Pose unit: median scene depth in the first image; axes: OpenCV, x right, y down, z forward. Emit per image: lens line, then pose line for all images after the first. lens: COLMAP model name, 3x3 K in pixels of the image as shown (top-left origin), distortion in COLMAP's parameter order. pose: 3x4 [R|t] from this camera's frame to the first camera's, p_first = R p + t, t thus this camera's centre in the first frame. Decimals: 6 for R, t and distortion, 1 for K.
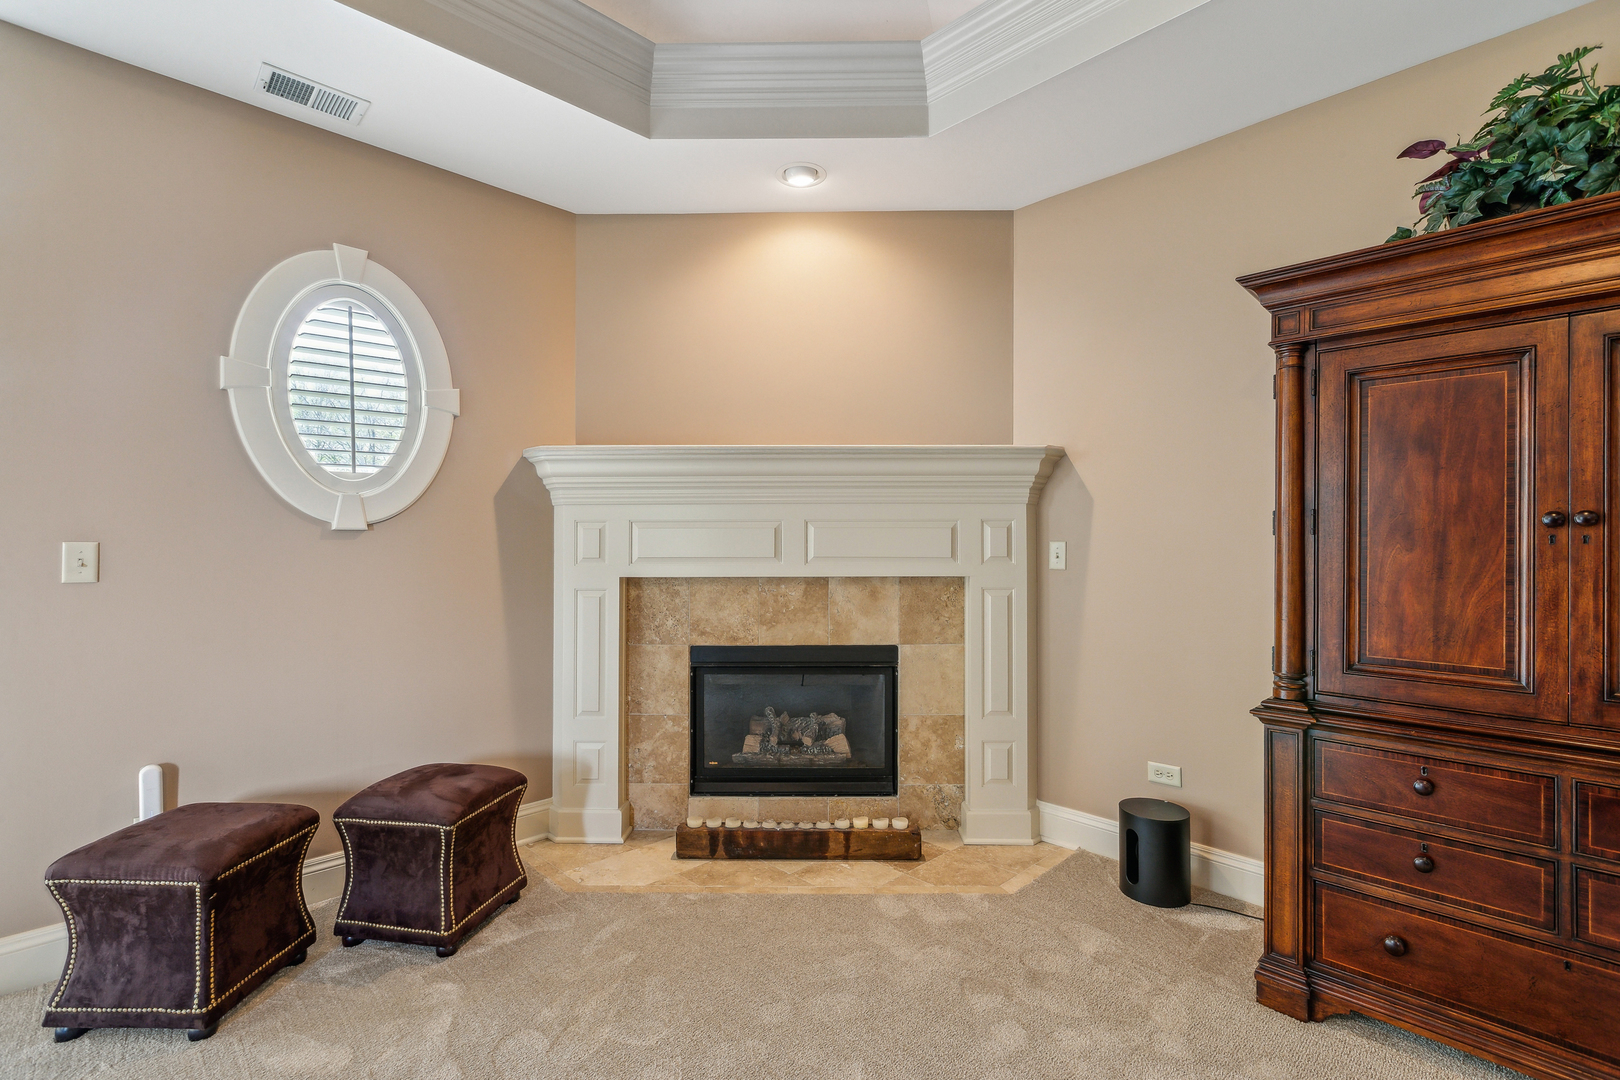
lens RADIAL K [[733.3, 0, 810.5], [0, 733.3, 533.3], [0, 0, 1]] dist [0.001720, -0.000238]
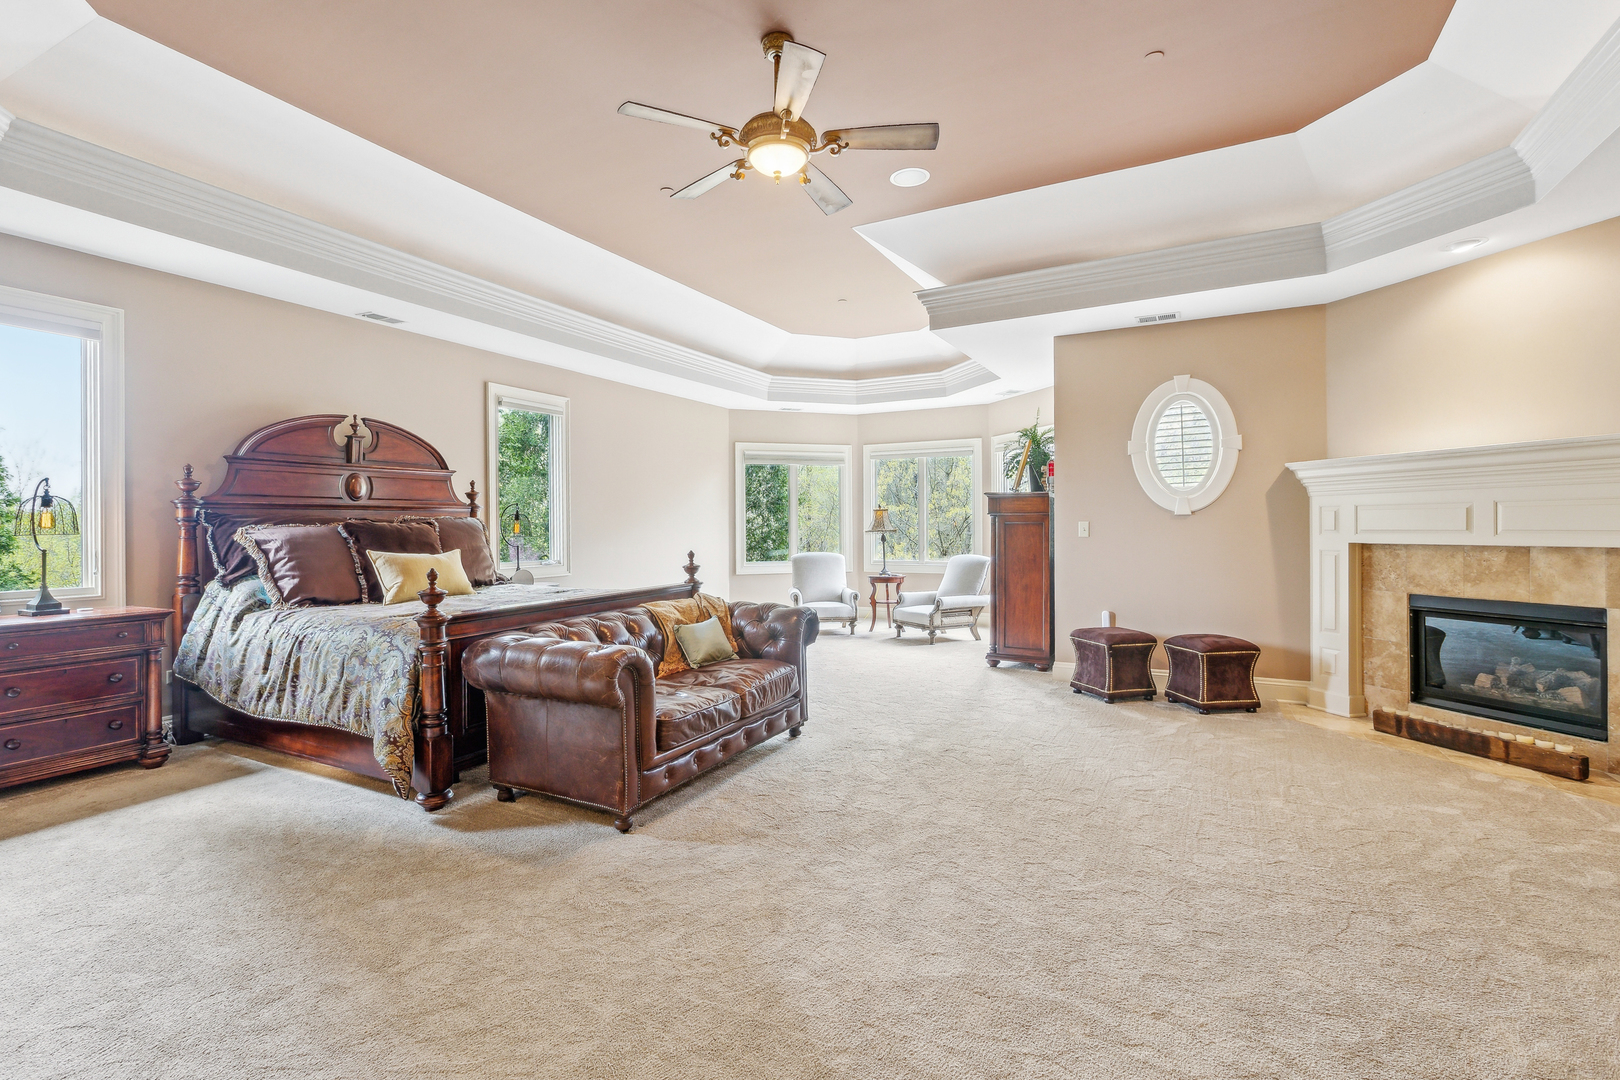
lens RADIAL K [[733.3, 0, 809.9], [0, 733.3, 527.3], [0, 0, 1]] dist [0.001720, -0.000238]
pose [[0.314681, -0.000005, -0.949197, 0.810906], [0.016109, 0.999856, 0.005335, 0.002222], [0.949061, -0.016969, 0.314636, -0.517153]]
